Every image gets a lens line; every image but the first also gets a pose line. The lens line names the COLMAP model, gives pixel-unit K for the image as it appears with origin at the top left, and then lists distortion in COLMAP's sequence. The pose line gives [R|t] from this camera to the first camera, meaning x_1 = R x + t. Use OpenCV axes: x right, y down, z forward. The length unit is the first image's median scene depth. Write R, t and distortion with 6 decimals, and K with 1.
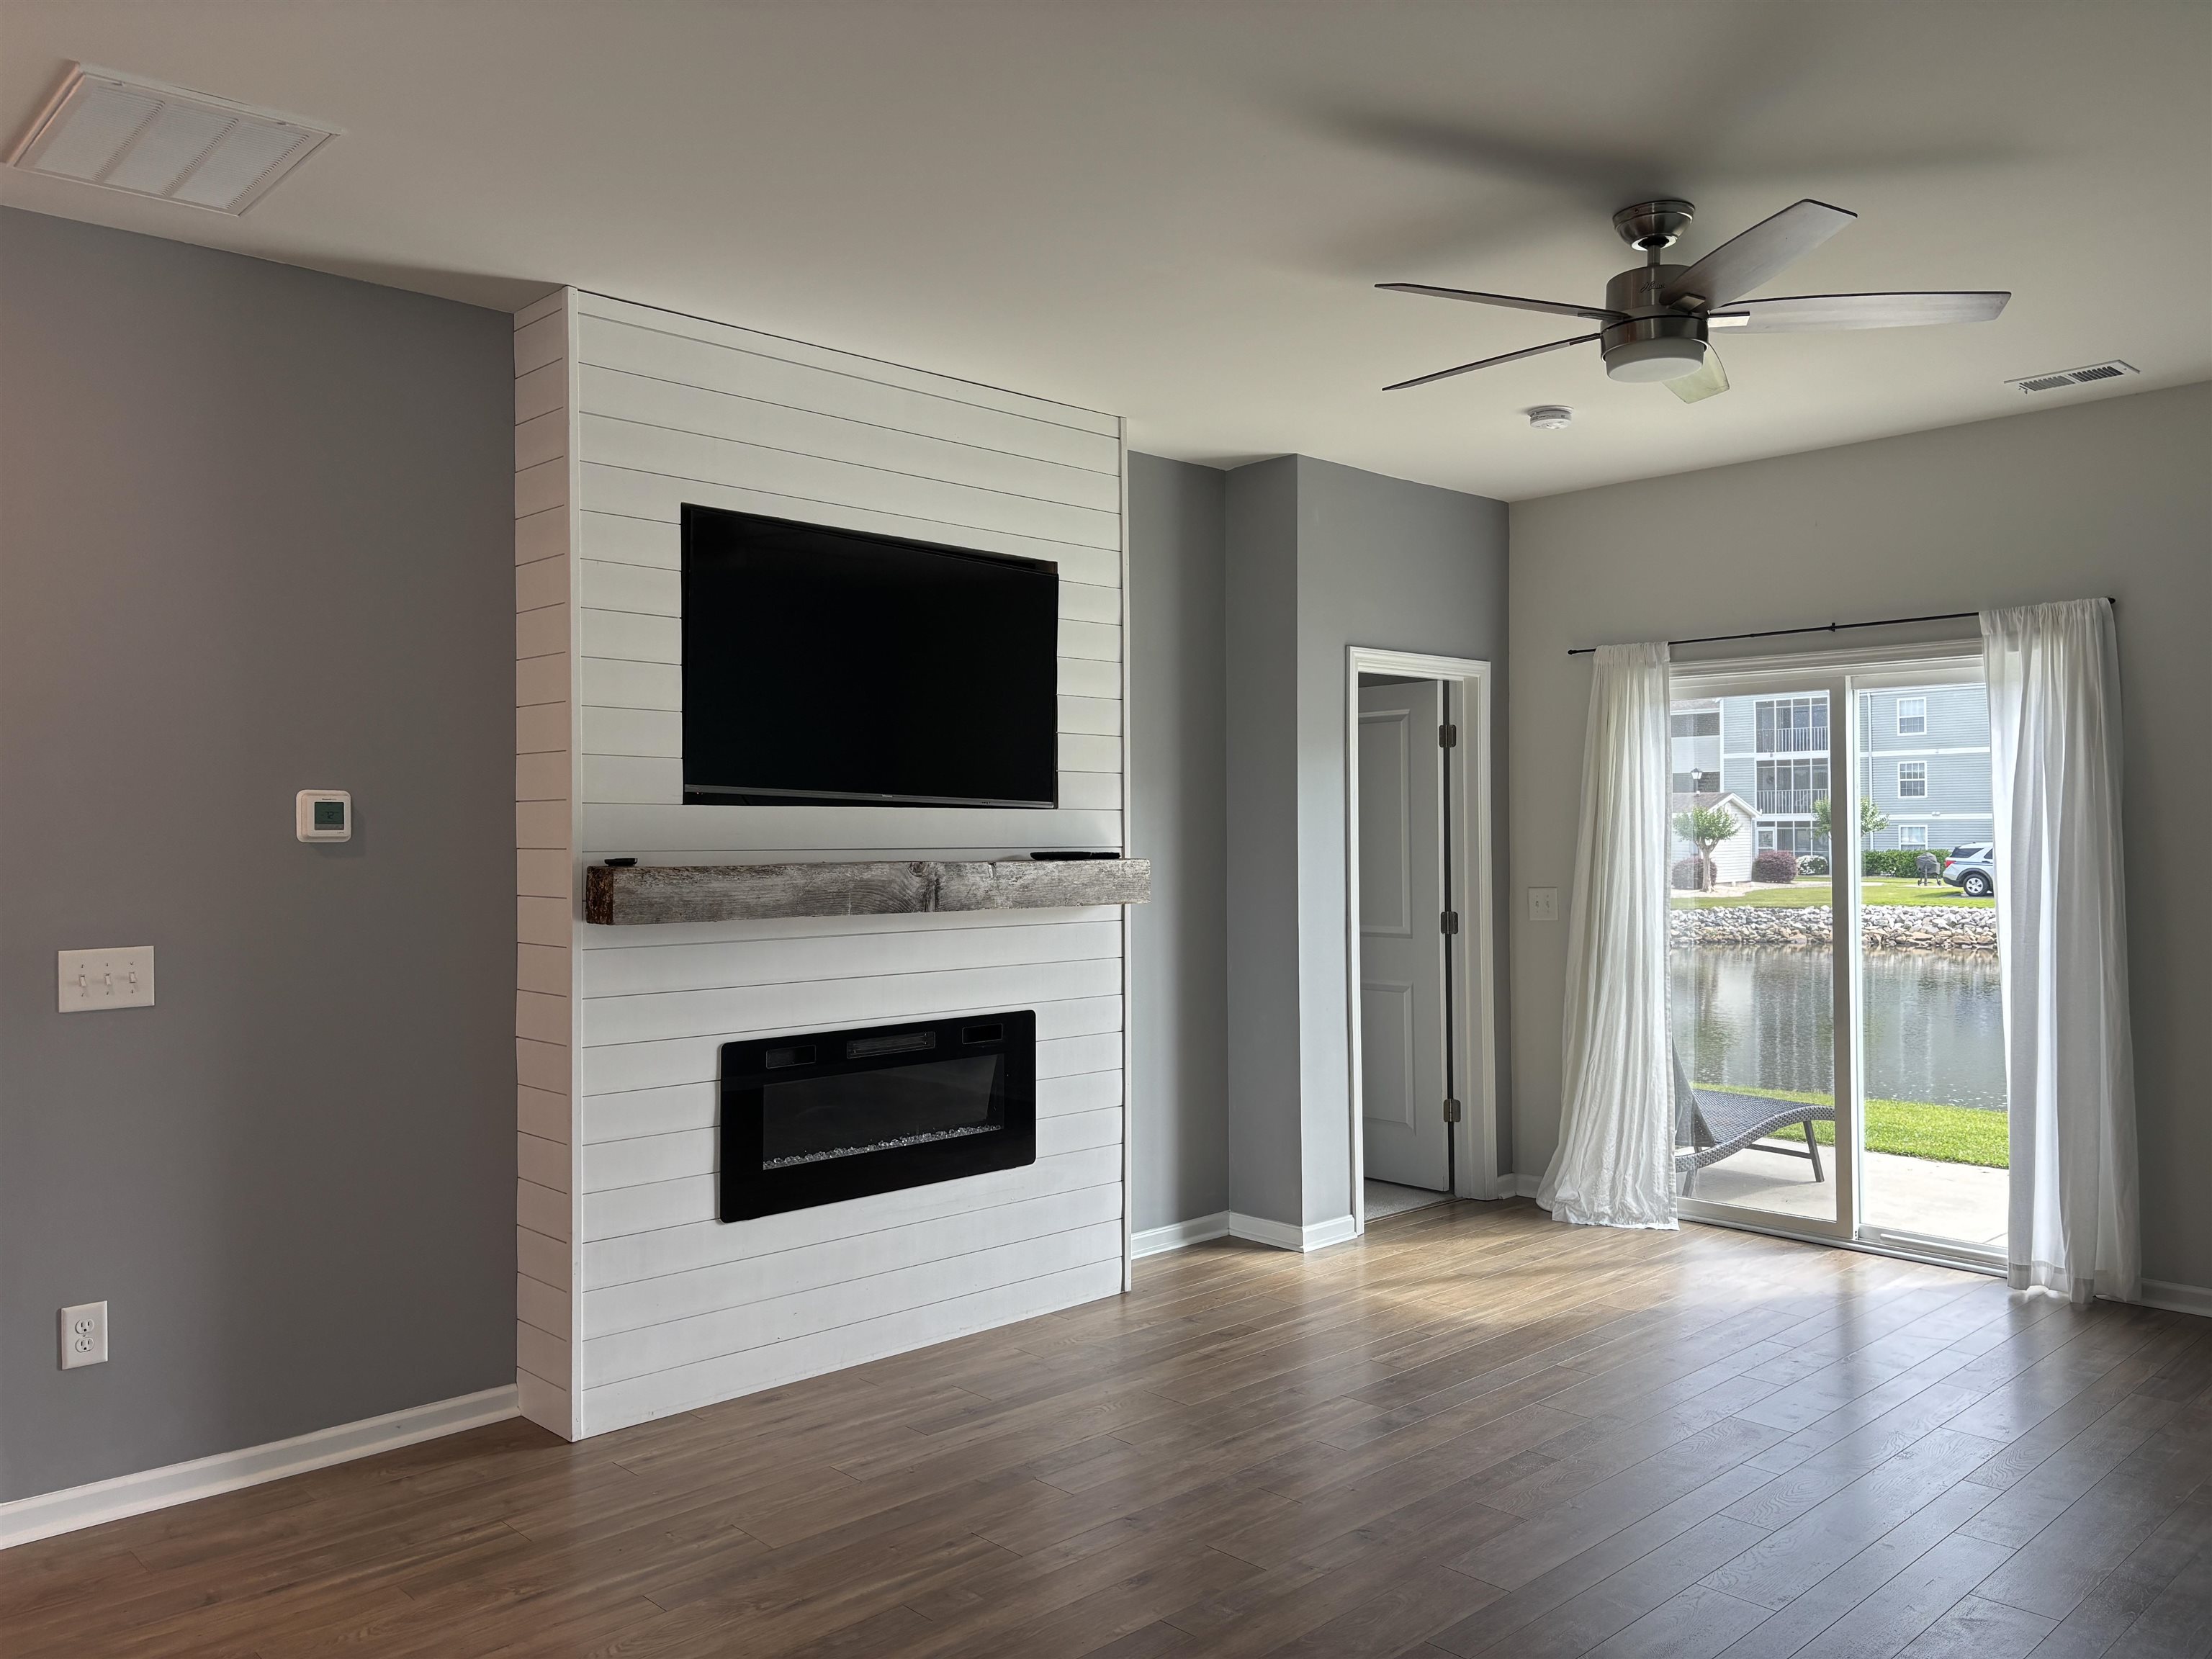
lens RADIAL K [[1656.7, 0, 1089.6], [0, 1656.7, 823.7], [0, 0, 1]] dist [0.061687, -0.082427]
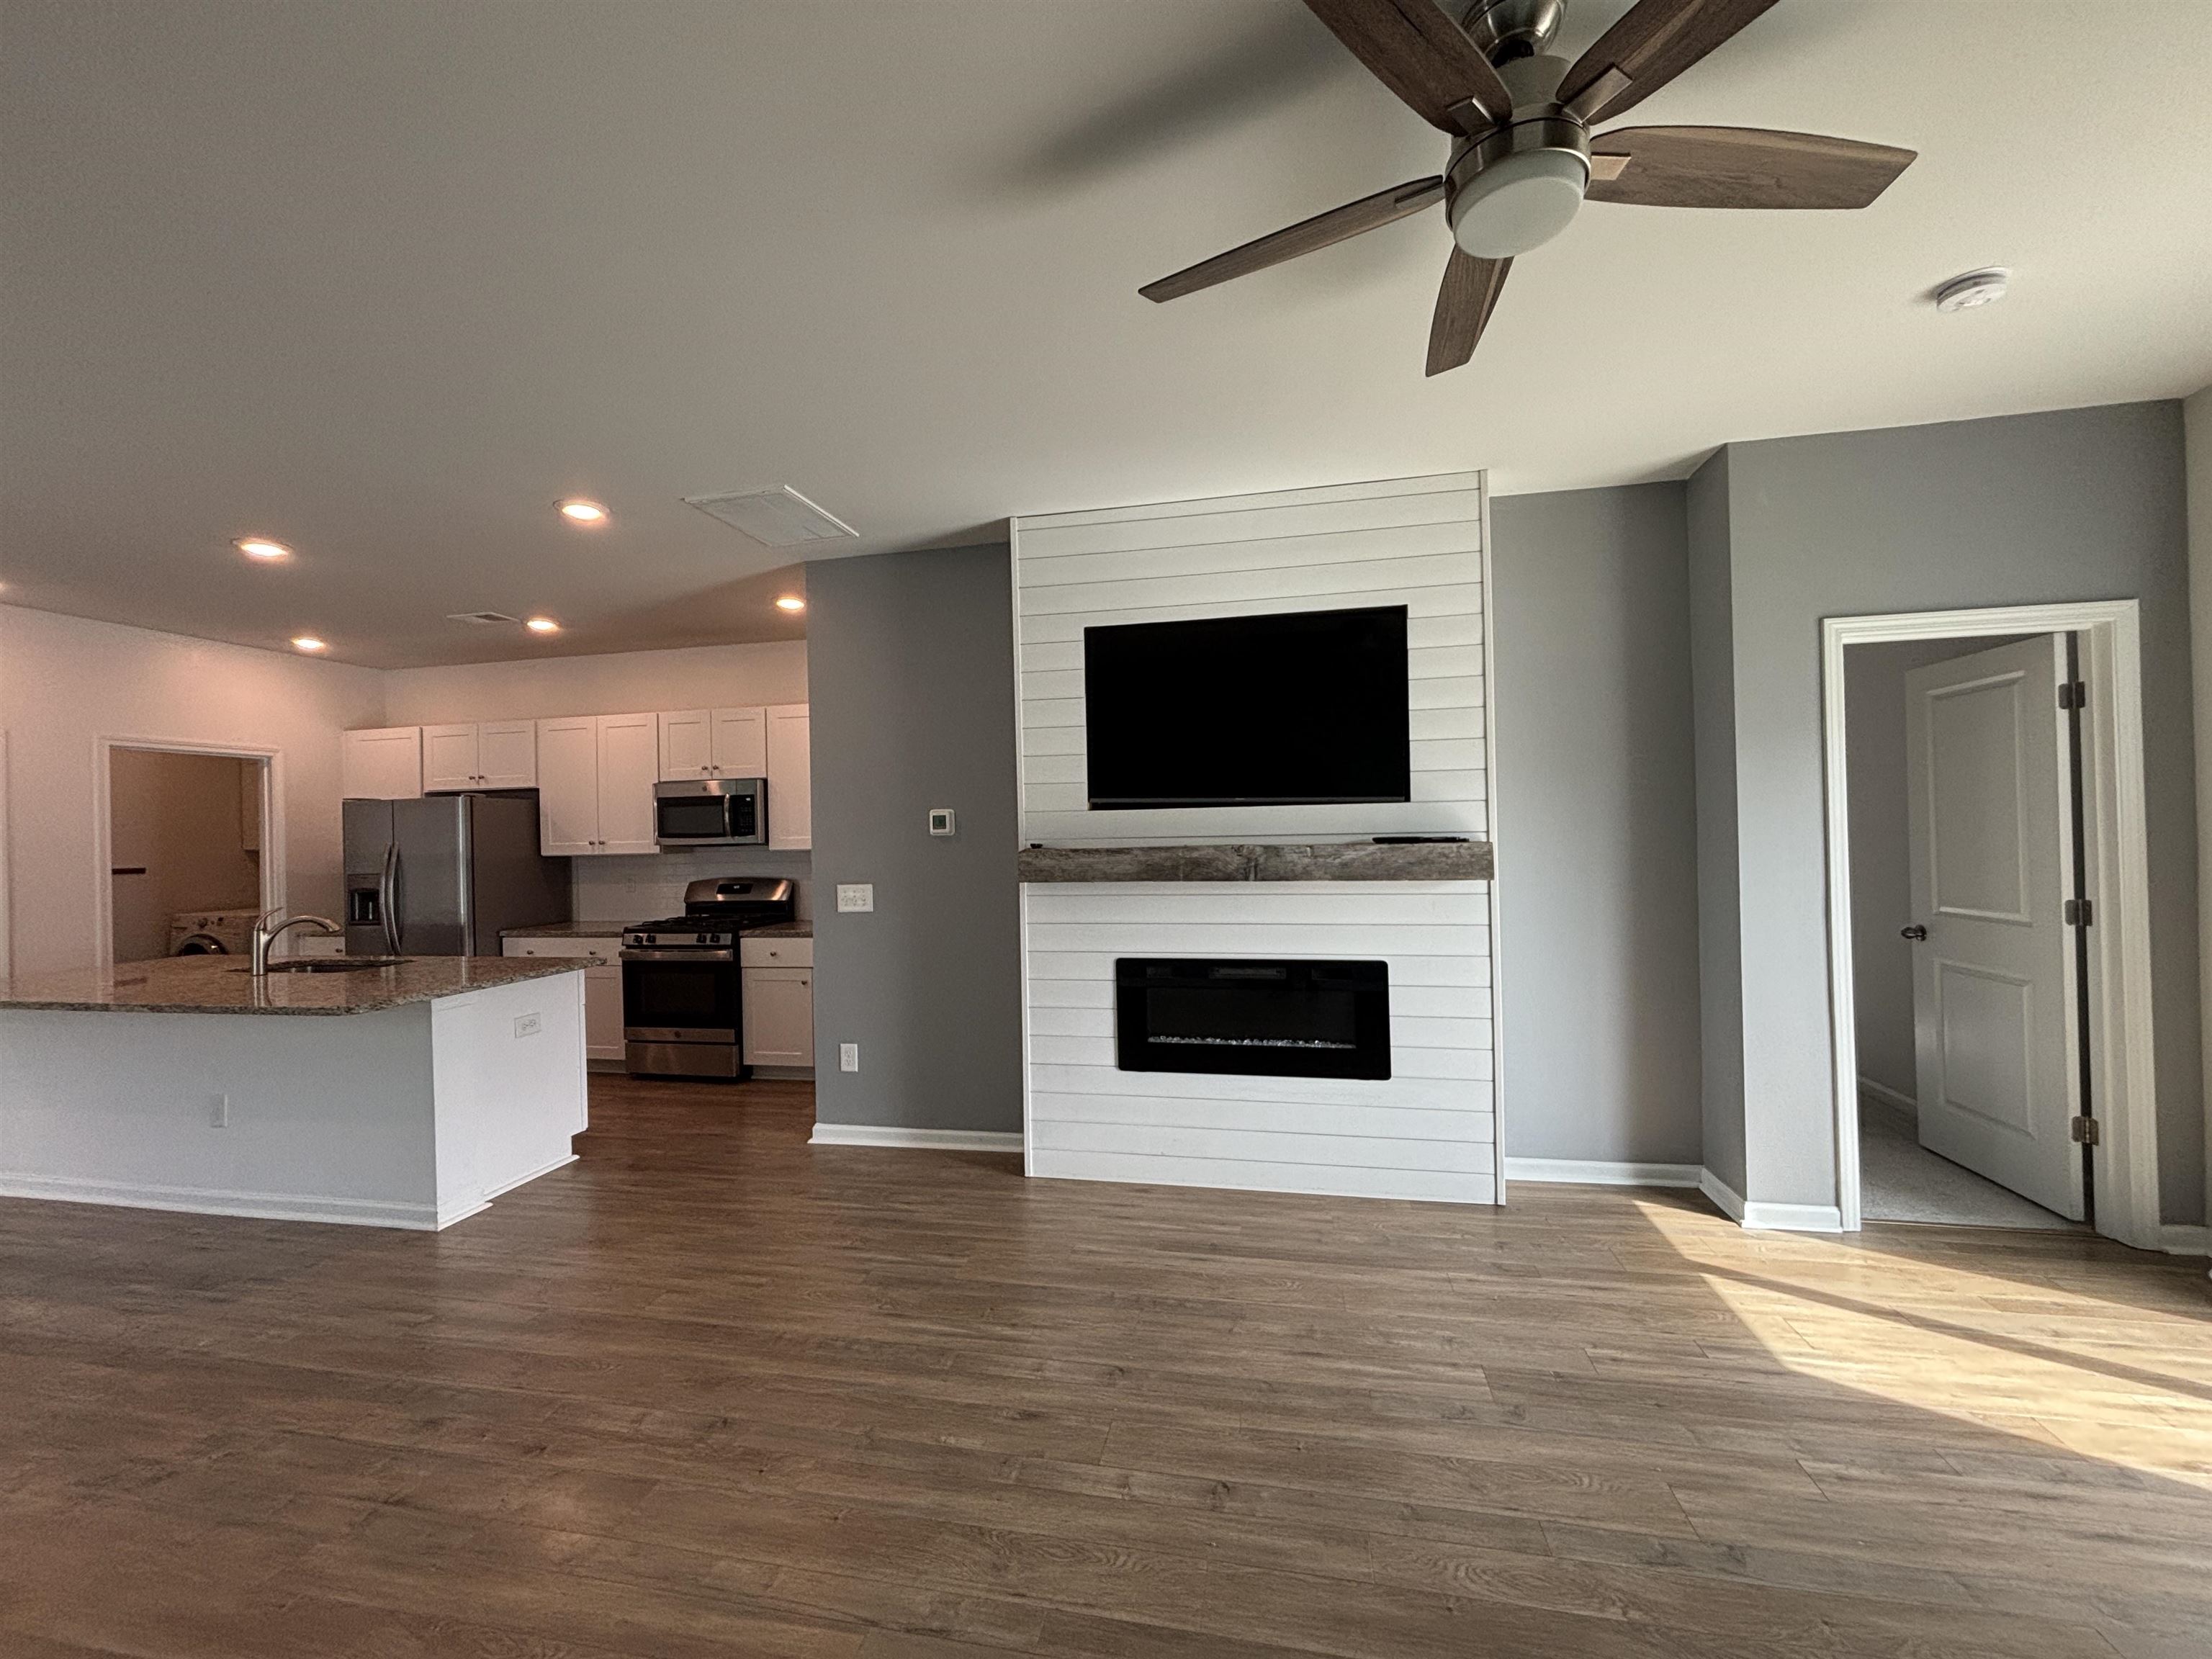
lens RADIAL K [[883.1, 0, 1099.3], [0, 883.1, 824.6], [0, 0, 1]] dist [0.000563, 0.000032]
pose [[0.577582, -0.015006, -0.816195, 0.436696], [0.024402, 0.999702, -0.001111, 0.003340], [0.815968, -0.019275, 0.577776, 0.470085]]
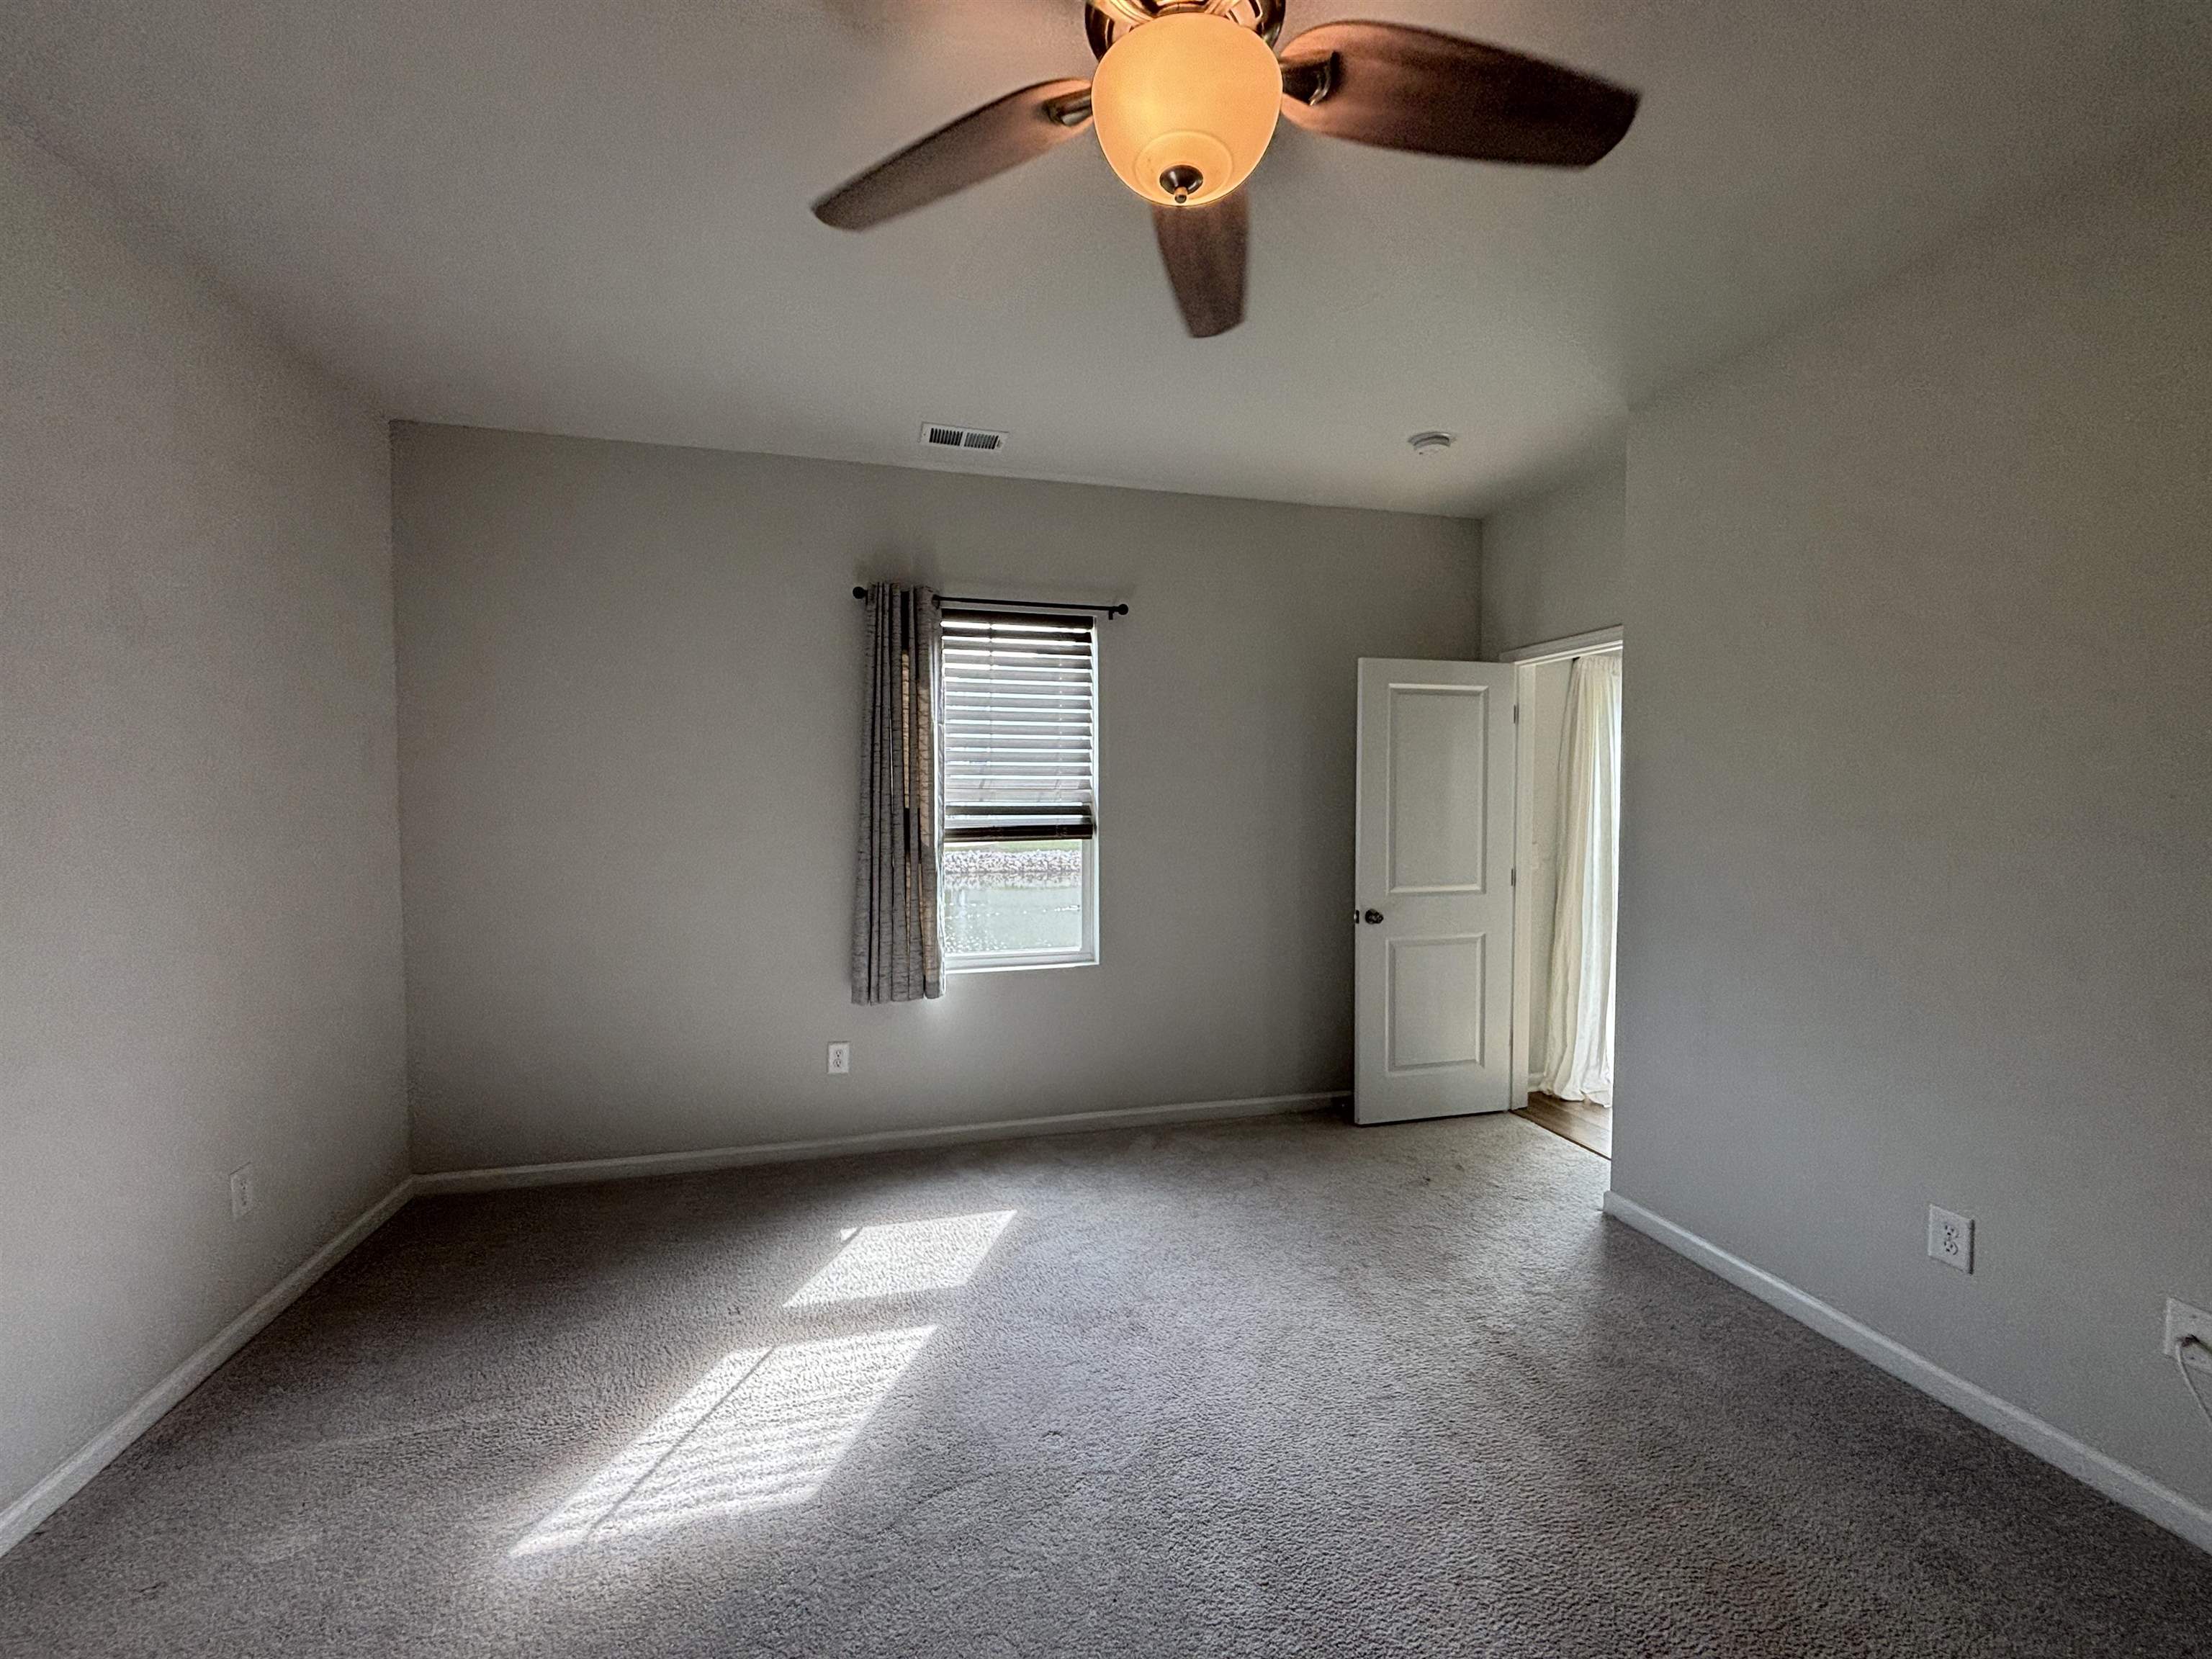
lens RADIAL K [[883.1, 0, 1099.3], [0, 883.1, 824.6], [0, 0, 1]] dist [0.000563, 0.000032]
pose [[0.480633, -0.026175, 0.876531, -0.669351], [-0.007685, 0.999390, 0.034058, 0.006738], [-0.876888, -0.023106, 0.480139, 1.401957]]
